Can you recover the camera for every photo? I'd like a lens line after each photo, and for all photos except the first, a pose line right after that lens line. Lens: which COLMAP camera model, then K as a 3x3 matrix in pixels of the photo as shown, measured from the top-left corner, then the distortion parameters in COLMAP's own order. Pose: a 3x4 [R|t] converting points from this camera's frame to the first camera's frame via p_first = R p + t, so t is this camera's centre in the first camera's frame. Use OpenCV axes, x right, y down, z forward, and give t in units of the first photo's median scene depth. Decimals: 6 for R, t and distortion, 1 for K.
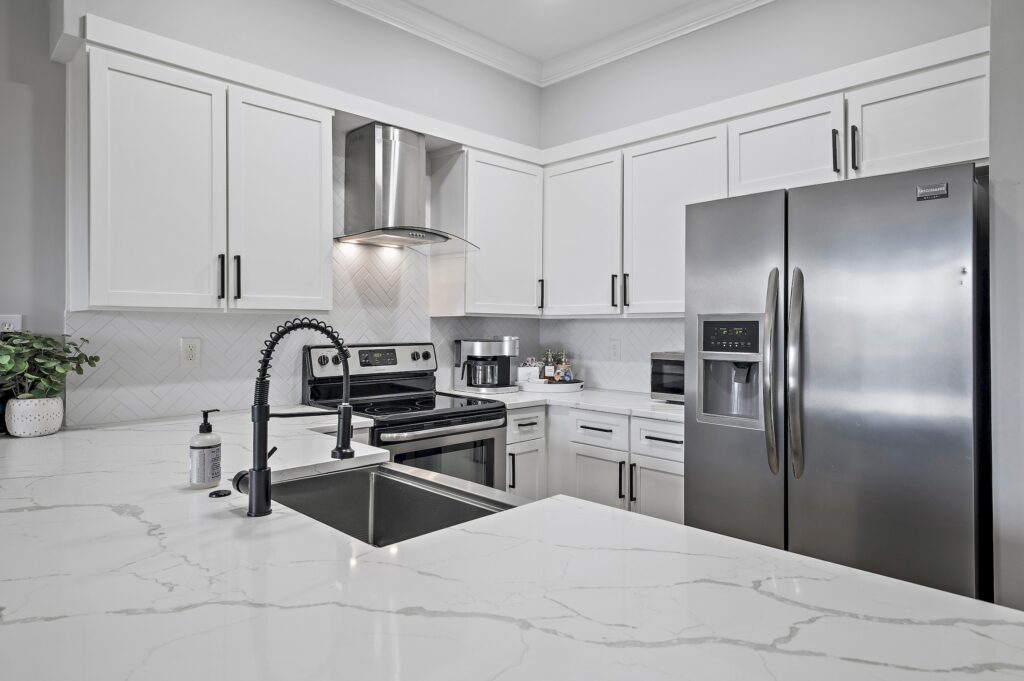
lens RADIAL K [[617.0, 0, 511.4], [0, 617.0, 332.9], [0, 0, 1]] dist [-0.000964, 0.000363]
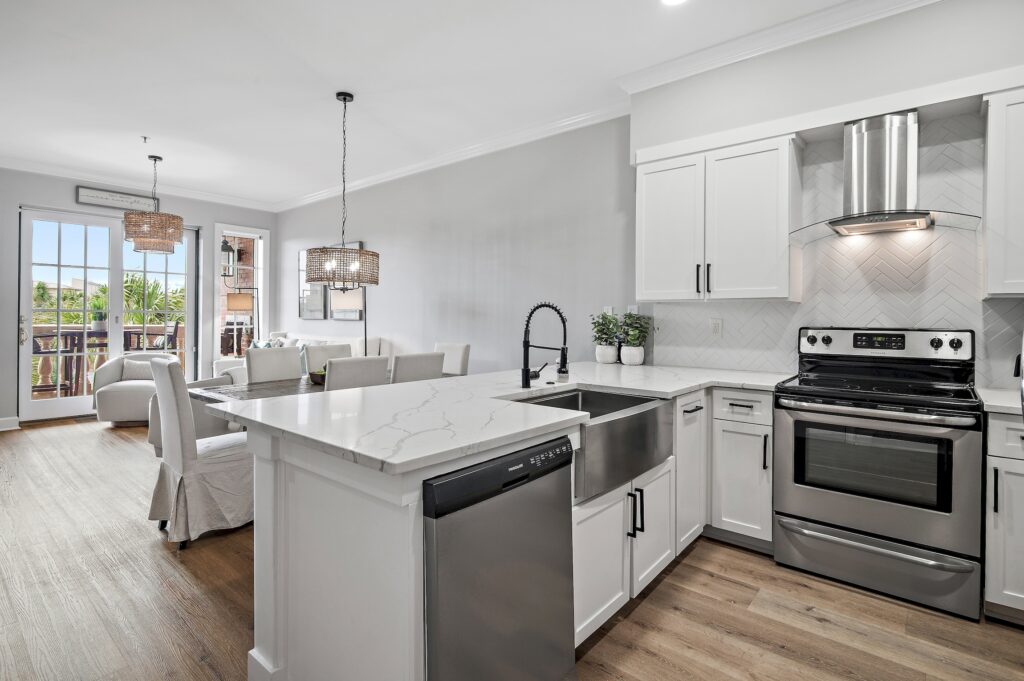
lens RADIAL K [[507.1, 0, 511.0], [0, 507.1, 332.0], [0, 0, 1]] dist [0.020591, -0.001305]
pose [[0.100227, 0.029339, -0.994532, 0.592601], [-0.021920, 0.999388, 0.027273, 0.014786], [0.994723, 0.019066, 0.100809, 0.305248]]
